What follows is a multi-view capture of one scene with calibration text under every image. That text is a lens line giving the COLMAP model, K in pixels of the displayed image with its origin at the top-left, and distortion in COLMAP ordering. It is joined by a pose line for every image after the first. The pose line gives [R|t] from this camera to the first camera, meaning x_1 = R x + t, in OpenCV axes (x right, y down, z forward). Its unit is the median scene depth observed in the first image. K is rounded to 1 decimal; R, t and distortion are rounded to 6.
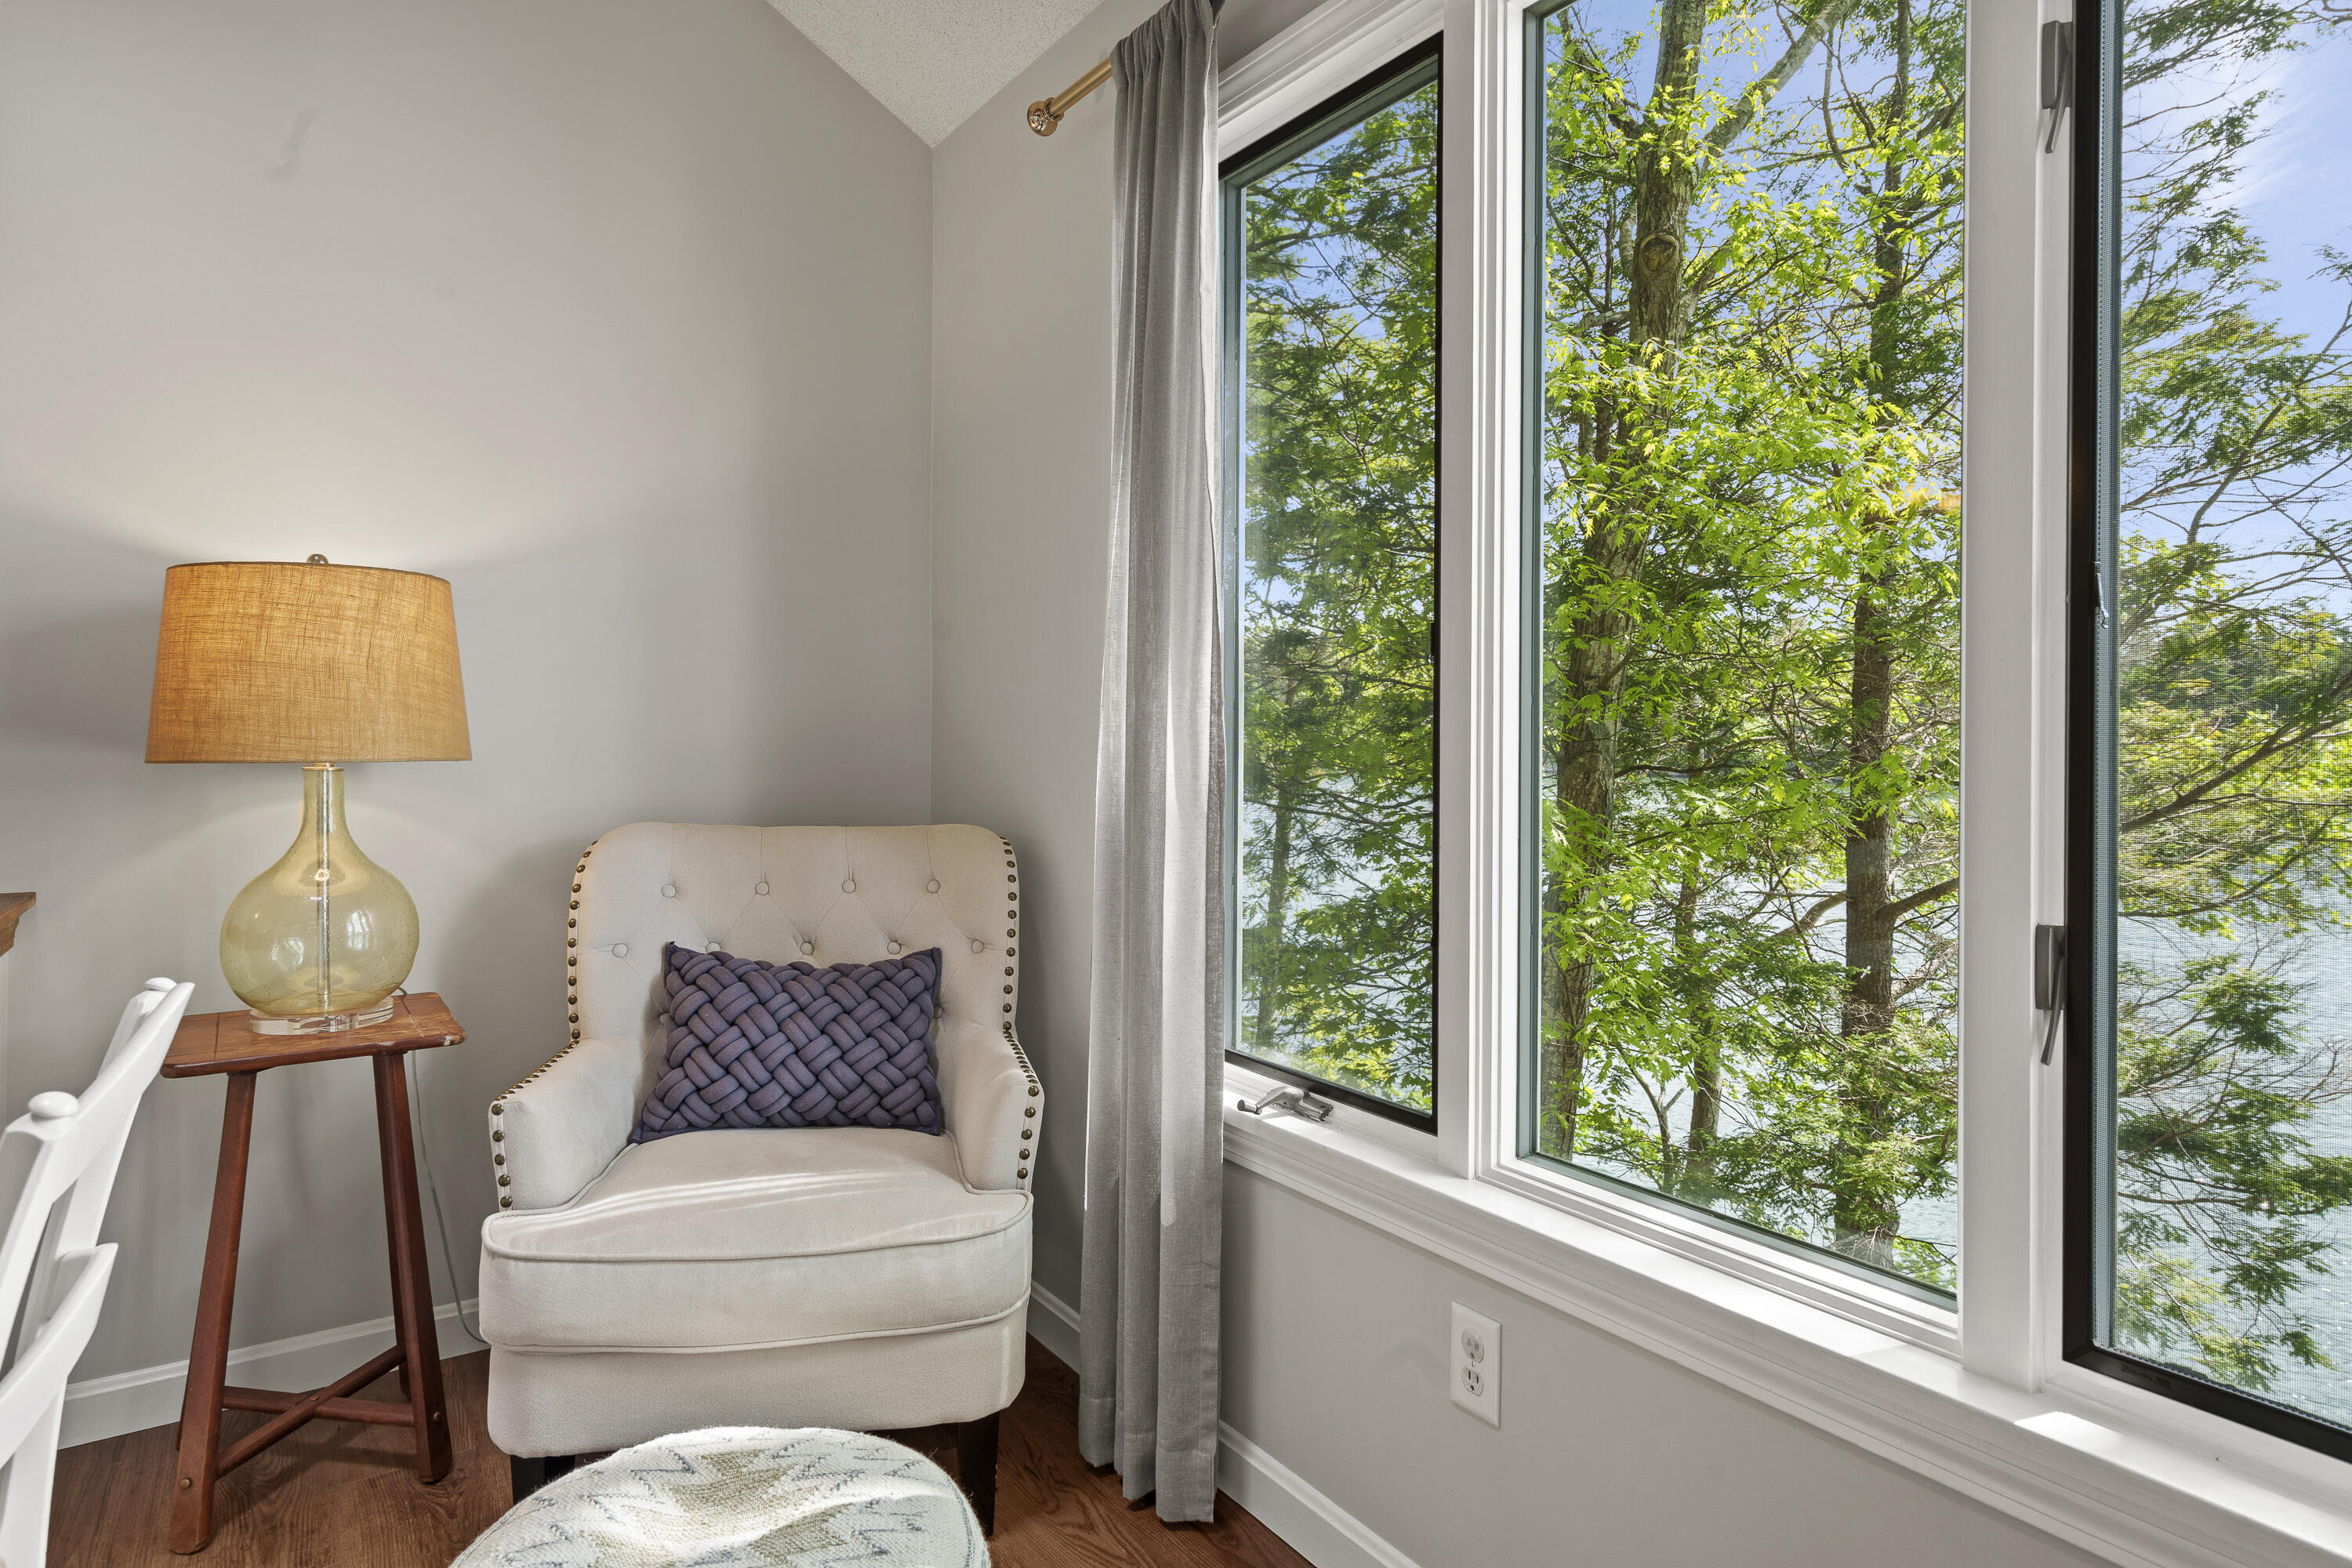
lens RADIAL K [[1290.1, 0, 1168.1], [0, 1290.1, 736.5], [0, 0, 1]] dist [0.000450, 0.000078]
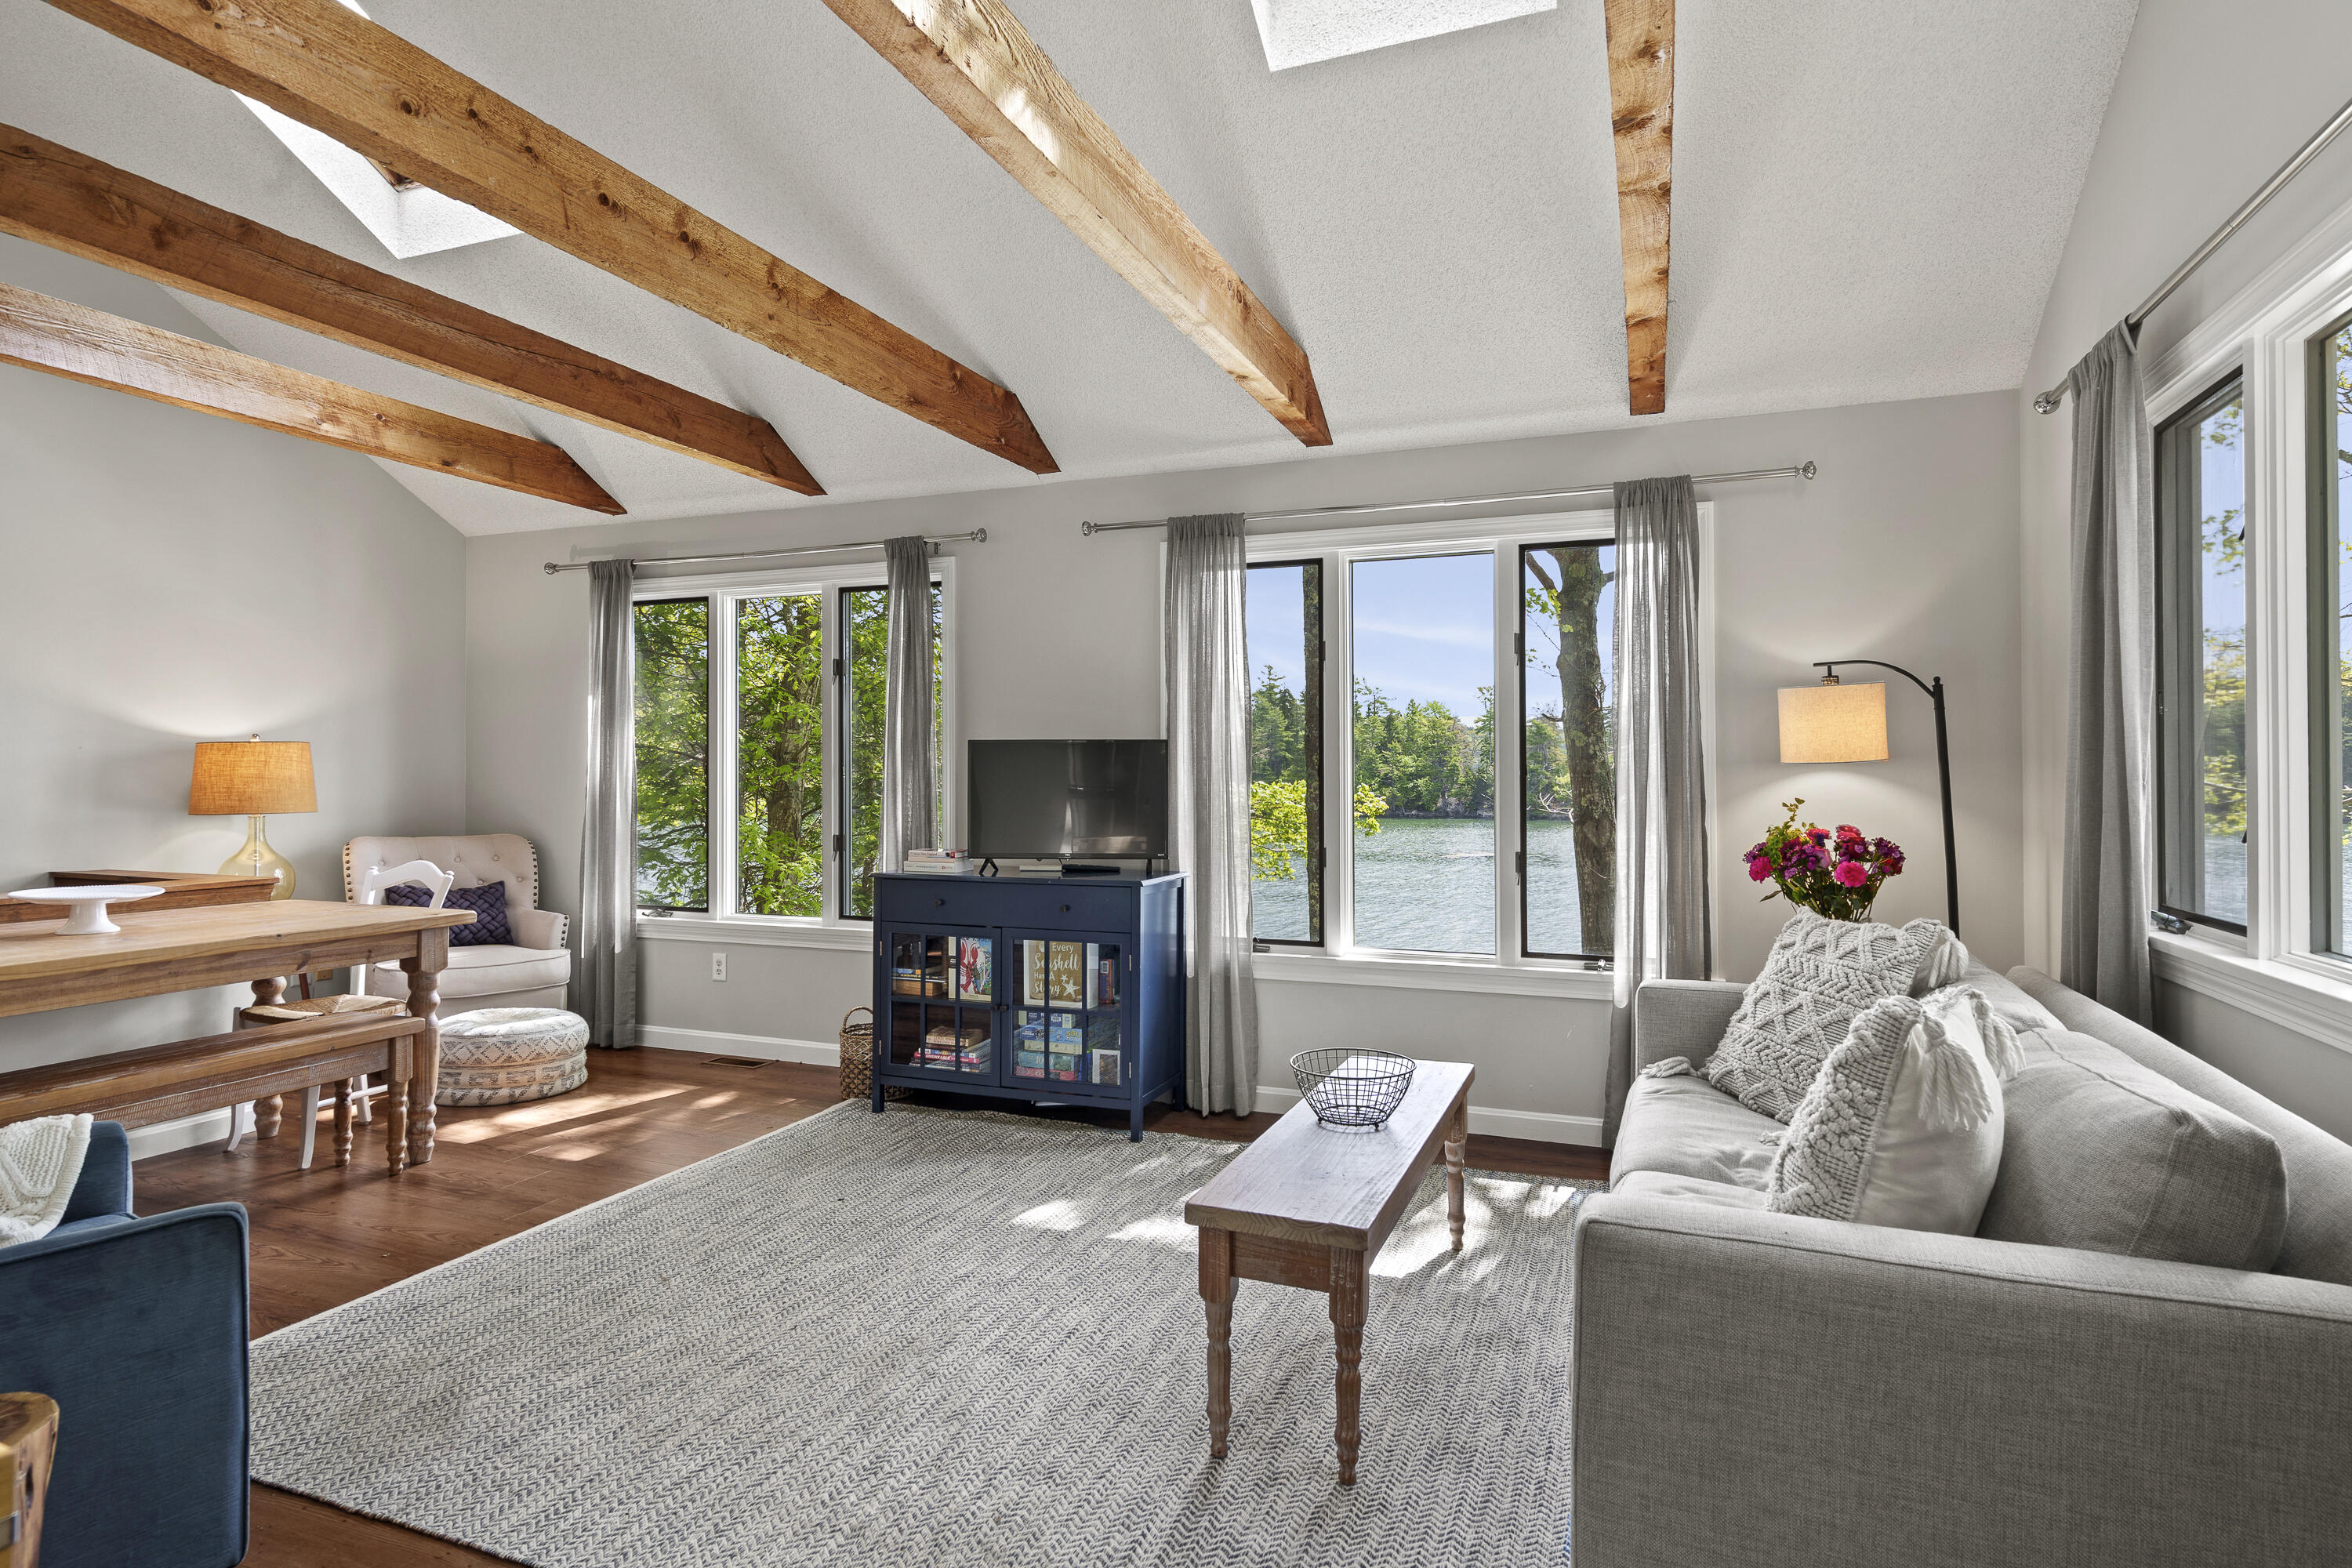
lens RADIAL K [[1227.7, 0, 1179.1], [0, 1227.7, 767.2], [0, 0, 1]] dist [0.001667, 0.001890]
pose [[0.828445, -0.002268, 0.560066, -0.505652], [0.007487, 0.999947, -0.007027, -0.042369], [-0.560020, 0.010015, 0.828419, -2.099305]]
